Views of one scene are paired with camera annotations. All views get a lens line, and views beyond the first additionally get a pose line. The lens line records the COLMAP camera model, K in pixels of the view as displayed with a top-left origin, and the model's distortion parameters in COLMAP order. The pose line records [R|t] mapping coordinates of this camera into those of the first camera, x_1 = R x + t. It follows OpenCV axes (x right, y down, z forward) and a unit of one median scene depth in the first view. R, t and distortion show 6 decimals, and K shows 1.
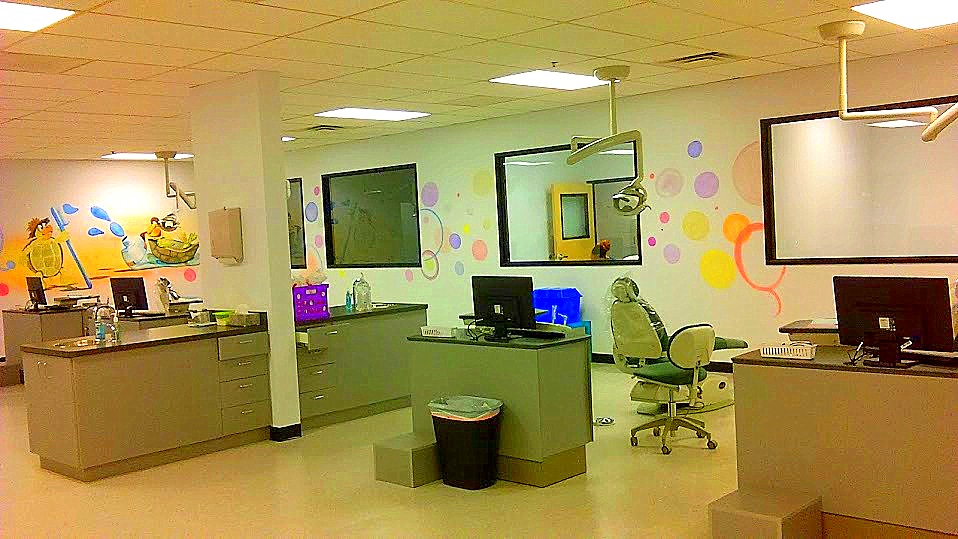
lens RADIAL K [[939.7, 0, 479.0], [0, 939.7, 269.1], [0, 0, 1]] dist [0.012809, 0.000000]
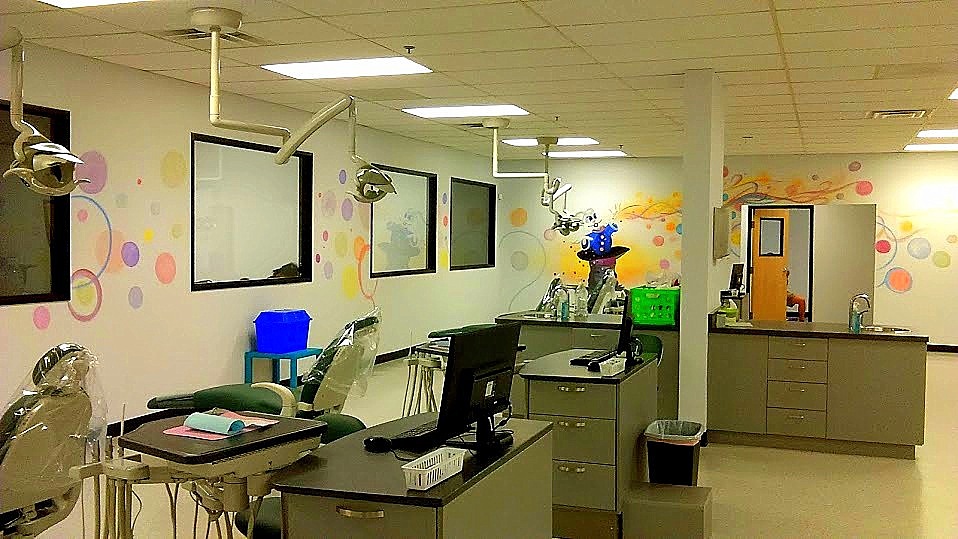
lens RADIAL K [[939.7, 0, 482.9], [0, 939.7, 267.8], [0, 0, 1]] dist [0.012809, 0.000000]
pose [[-0.397092, 0.034577, 0.917127, -0.687283], [0.073581, 0.997273, -0.005740, 0.000012], [-0.914824, 0.065203, -0.398553, 1.032815]]
